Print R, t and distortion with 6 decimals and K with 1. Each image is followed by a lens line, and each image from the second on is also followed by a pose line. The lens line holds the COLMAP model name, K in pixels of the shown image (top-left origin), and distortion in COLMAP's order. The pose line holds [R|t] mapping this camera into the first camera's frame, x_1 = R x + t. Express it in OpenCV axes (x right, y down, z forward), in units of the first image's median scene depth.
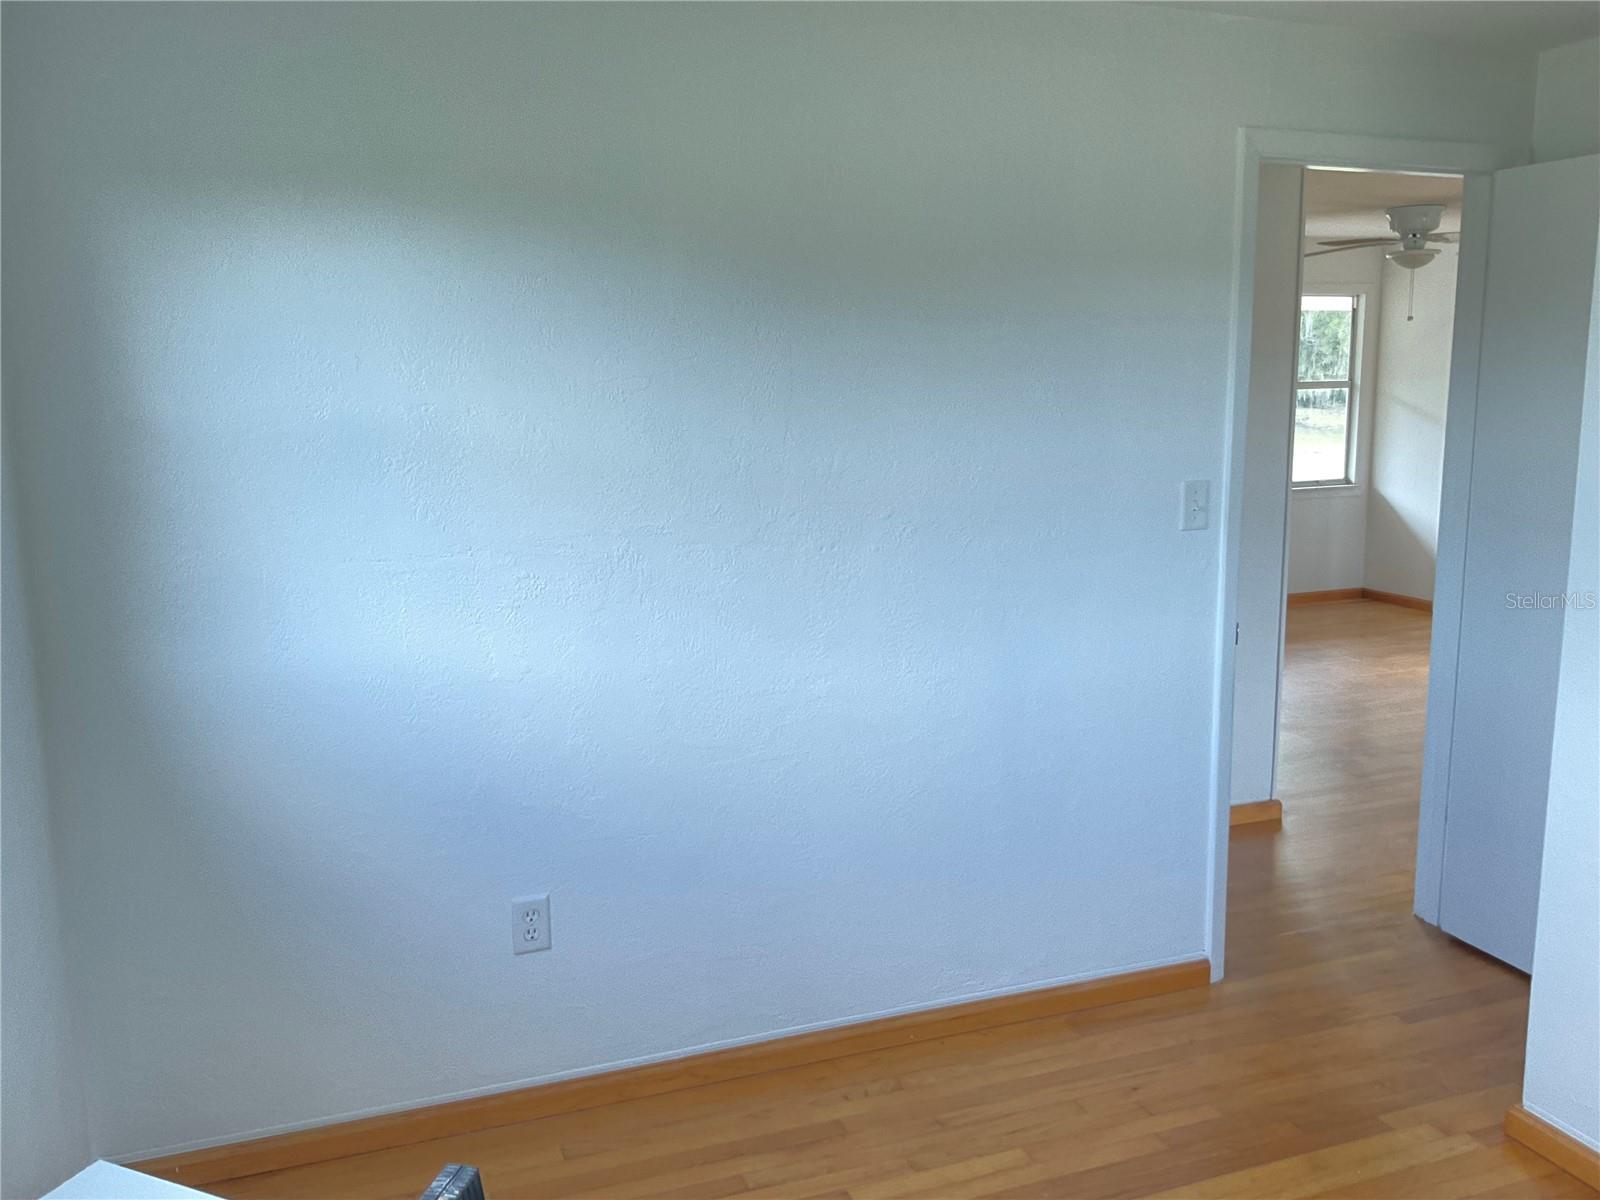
lens RADIAL K [[1342.2, 0, 800.0], [0, 1342.2, 600.0], [0, 0, 1]] dist [0.097679, -0.183972]
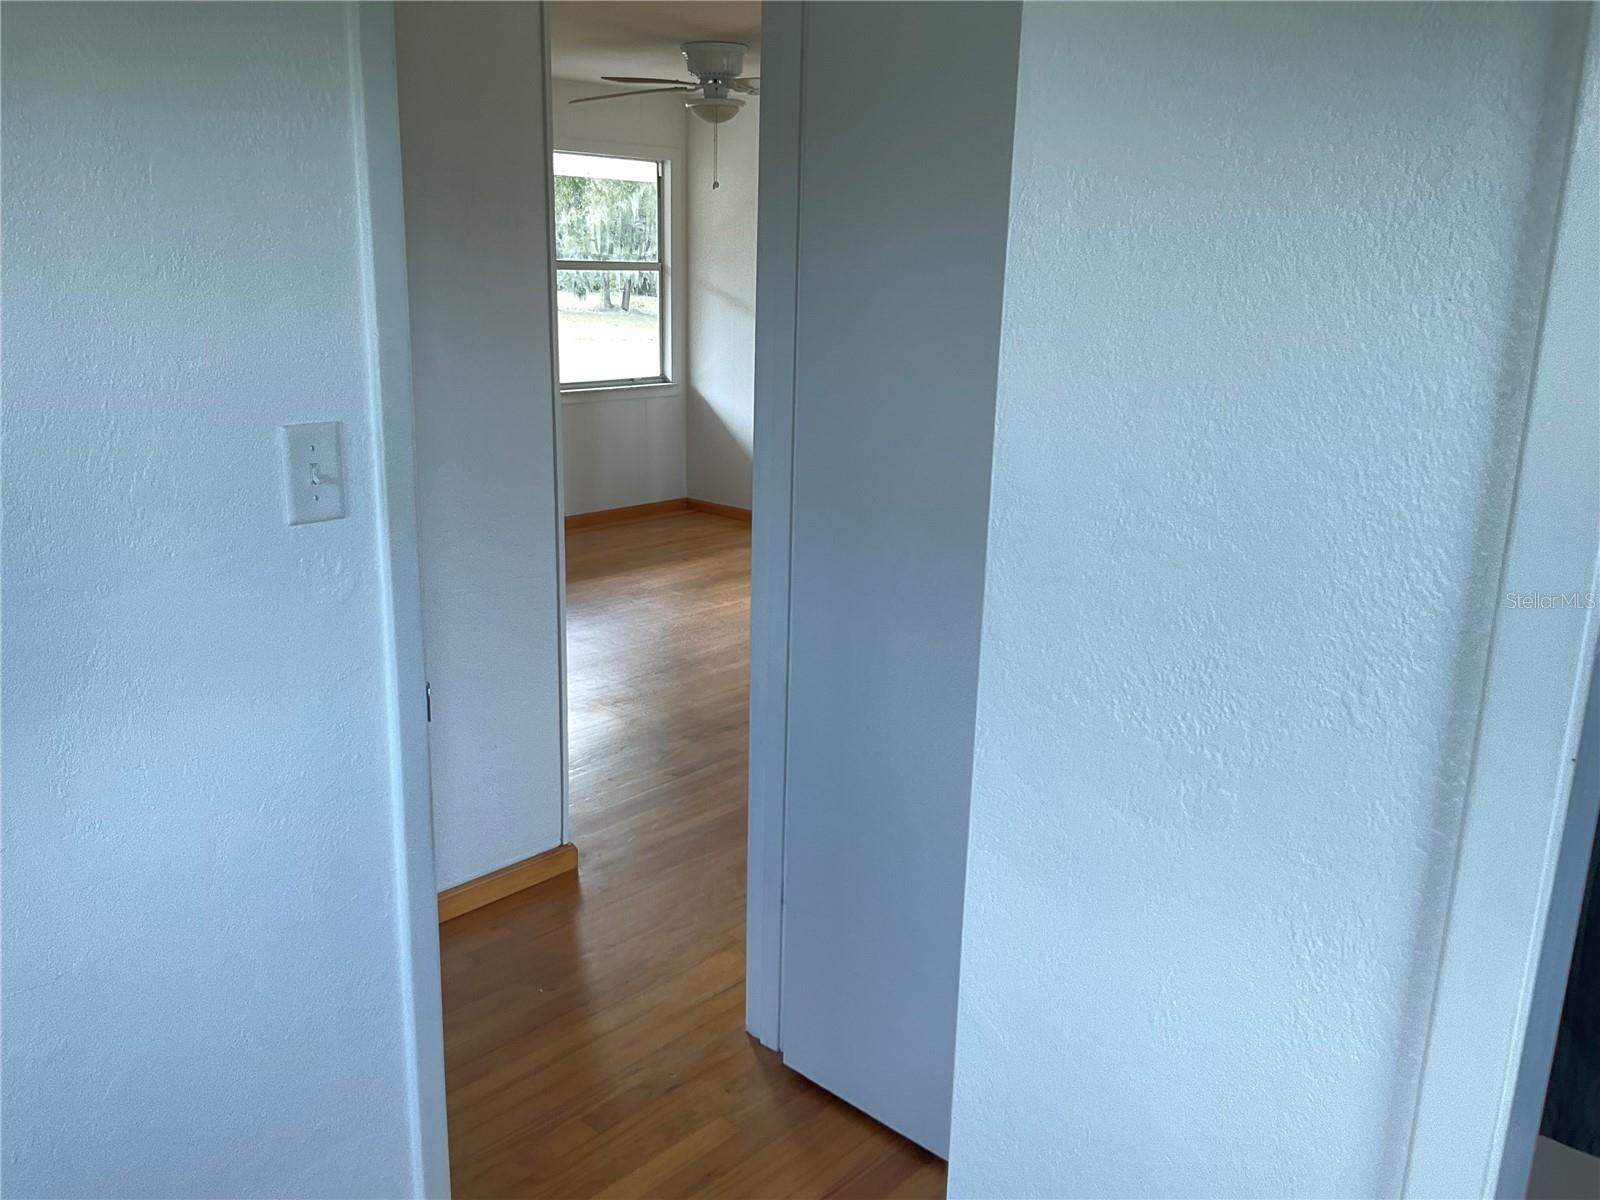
lens RADIAL K [[1342.2, 0, 800.0], [0, 1342.2, 600.0], [0, 0, 1]] dist [0.097679, -0.183972]
pose [[0.892506, -0.077885, 0.444259, 0.111616], [0.040218, 0.994797, 0.093605, -0.031144], [-0.449238, -0.065676, 0.890995, 0.231310]]
